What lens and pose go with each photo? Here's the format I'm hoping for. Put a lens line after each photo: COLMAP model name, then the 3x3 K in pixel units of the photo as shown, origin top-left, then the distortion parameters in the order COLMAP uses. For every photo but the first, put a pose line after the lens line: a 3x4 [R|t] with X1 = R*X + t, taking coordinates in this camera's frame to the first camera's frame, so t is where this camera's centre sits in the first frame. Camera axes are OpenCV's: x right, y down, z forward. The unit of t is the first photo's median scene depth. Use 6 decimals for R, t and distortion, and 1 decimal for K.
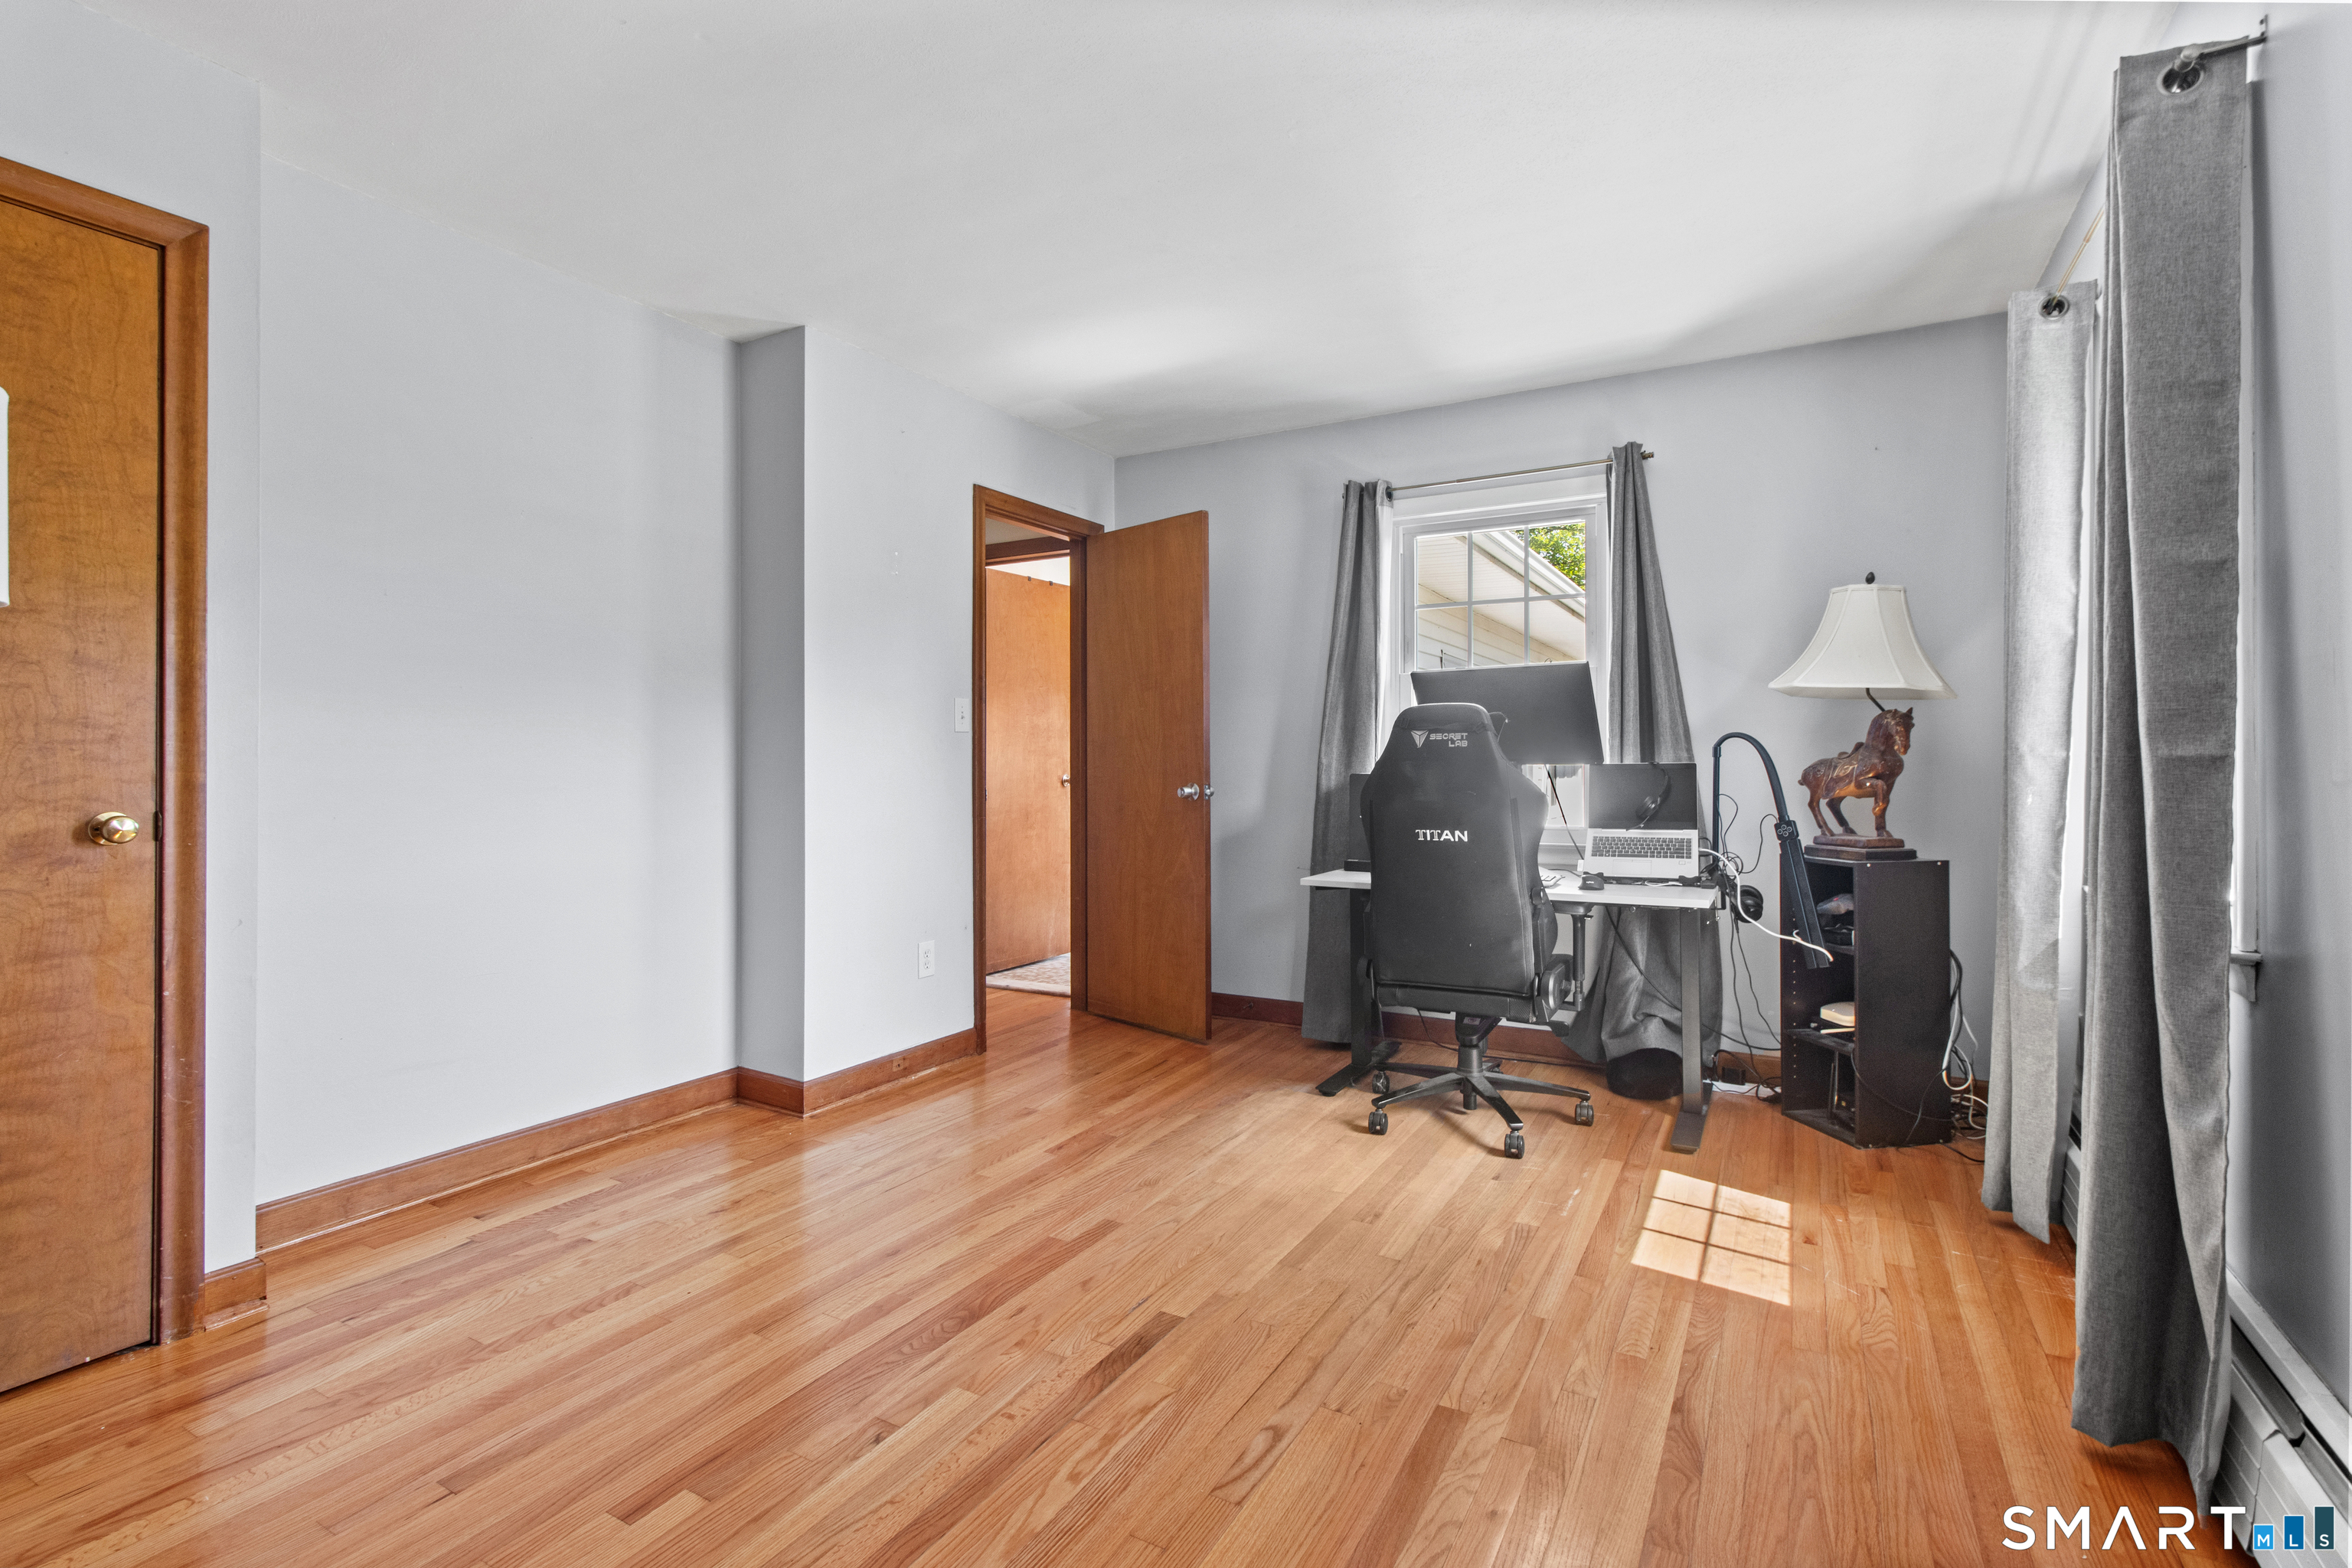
lens RADIAL K [[1095.4, 0, 1170.2], [0, 1095.4, 755.9], [0, 0, 1]] dist [-0.001038, 0.000225]
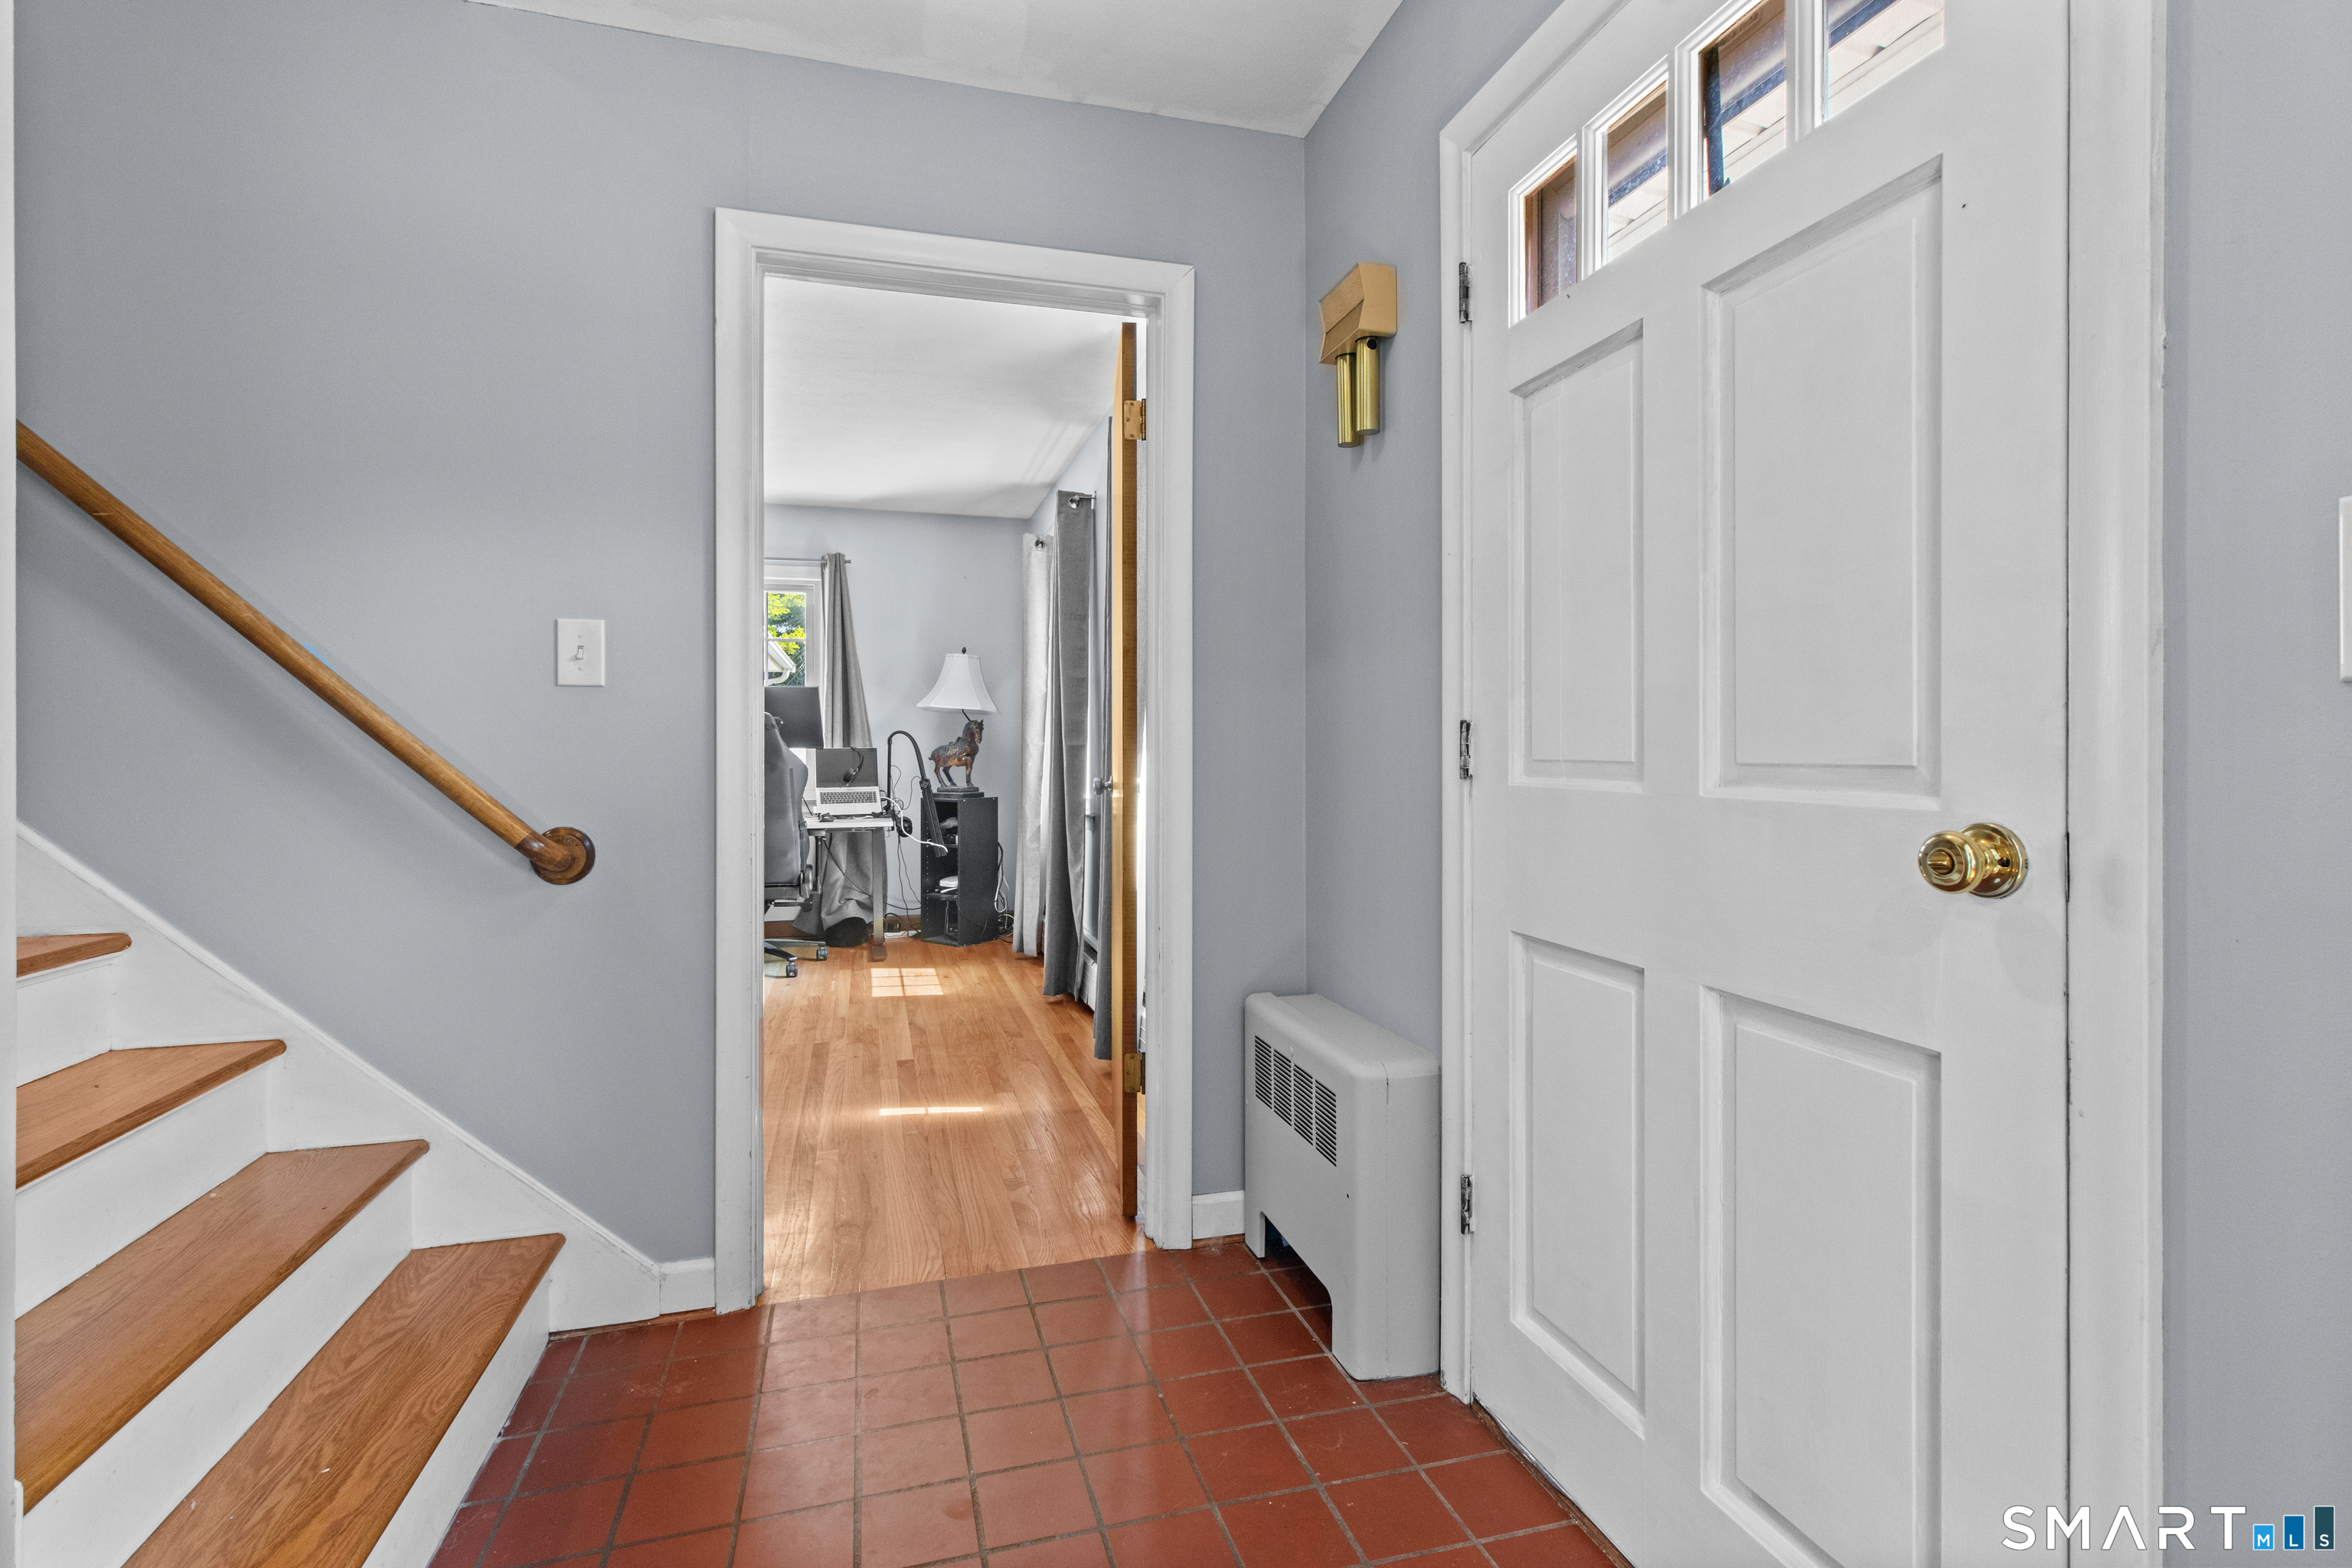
lens RADIAL K [[1095.4, 0, 1170.2], [0, 1095.4, 755.9], [0, 0, 1]] dist [-0.001038, 0.000225]
pose [[0.700277, -0.004658, 0.713856, -0.471375], [-0.004119, 0.999936, 0.010566, -0.001022], [-0.713860, -0.010340, 0.700213, -0.593222]]
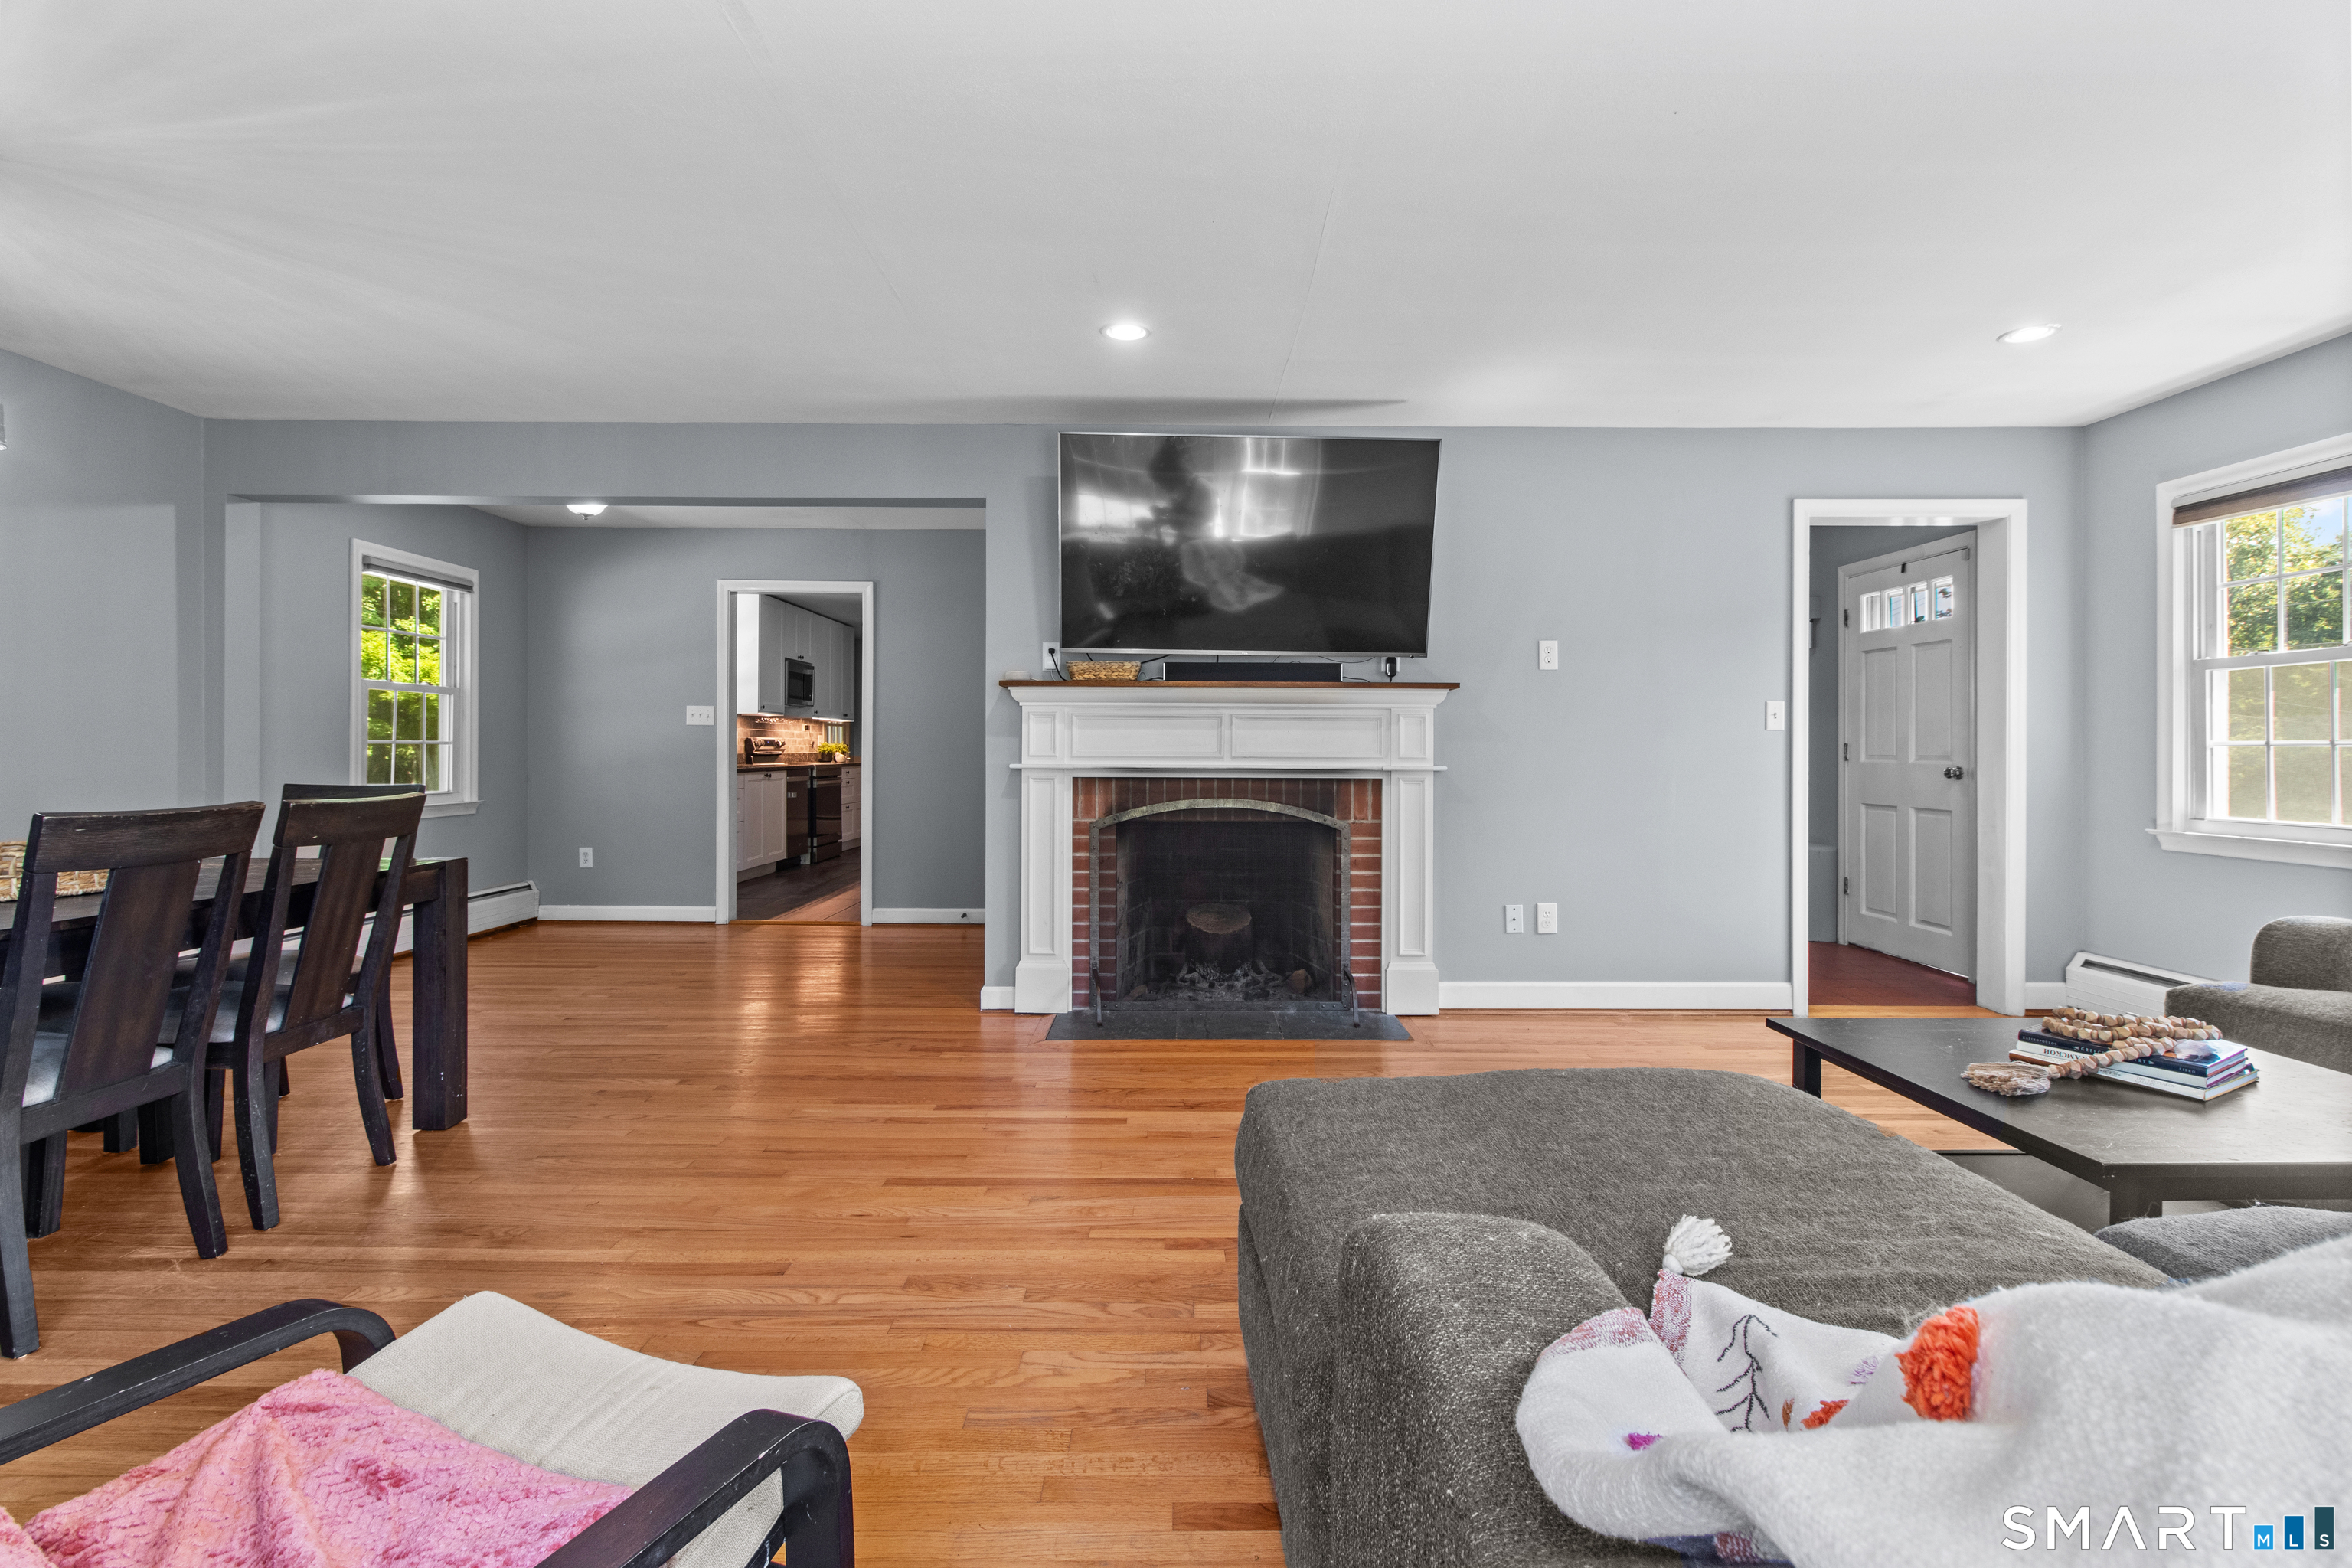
lens RADIAL K [[1095.4, 0, 1170.2], [0, 1095.4, 755.9], [0, 0, 1]] dist [-0.001038, 0.000225]
pose [[0.869450, -0.000401, 0.494020, -1.943175], [-0.005194, 0.999937, 0.009953, -0.005495], [-0.493993, -0.011219, 0.869393, -1.391461]]
